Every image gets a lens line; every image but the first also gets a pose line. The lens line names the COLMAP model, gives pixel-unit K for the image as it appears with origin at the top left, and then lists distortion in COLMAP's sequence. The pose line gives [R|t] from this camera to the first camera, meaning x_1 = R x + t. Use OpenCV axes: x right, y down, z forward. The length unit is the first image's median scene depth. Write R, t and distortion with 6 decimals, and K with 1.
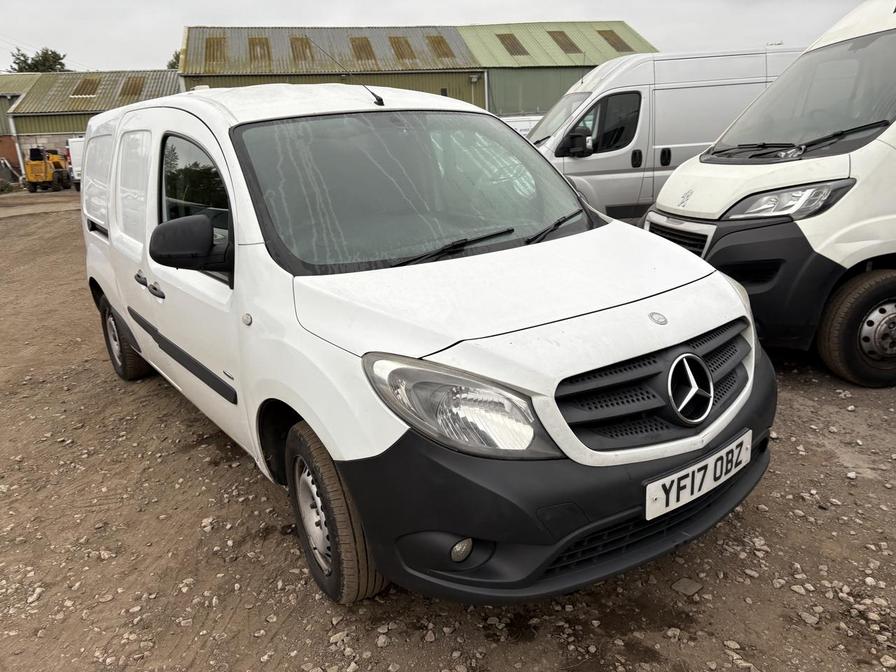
lens RADIAL K [[683.1, 0, 448.0], [0, 683.1, 336.0], [0, 0, 1]] dist [0.081286, -0.099562]
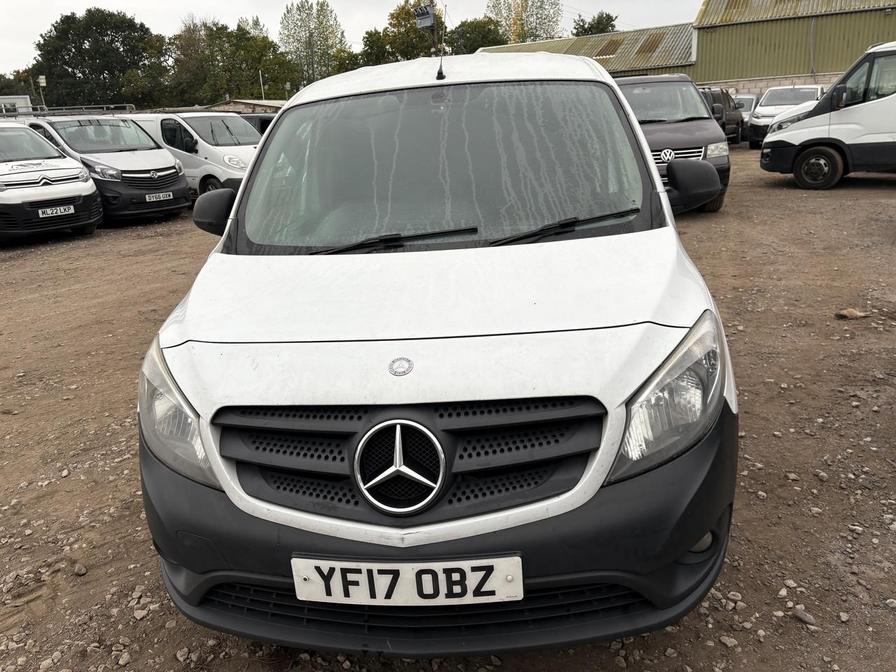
lens RADIAL K [[683.1, 0, 448.0], [0, 683.1, 336.0], [0, 0, 1]] dist [0.081286, -0.099562]
pose [[0.723290, 0.205490, -0.659261, 0.649637], [-0.163291, 0.978518, 0.125852, -0.127030], [0.670961, 0.016624, 0.741307, 0.359841]]
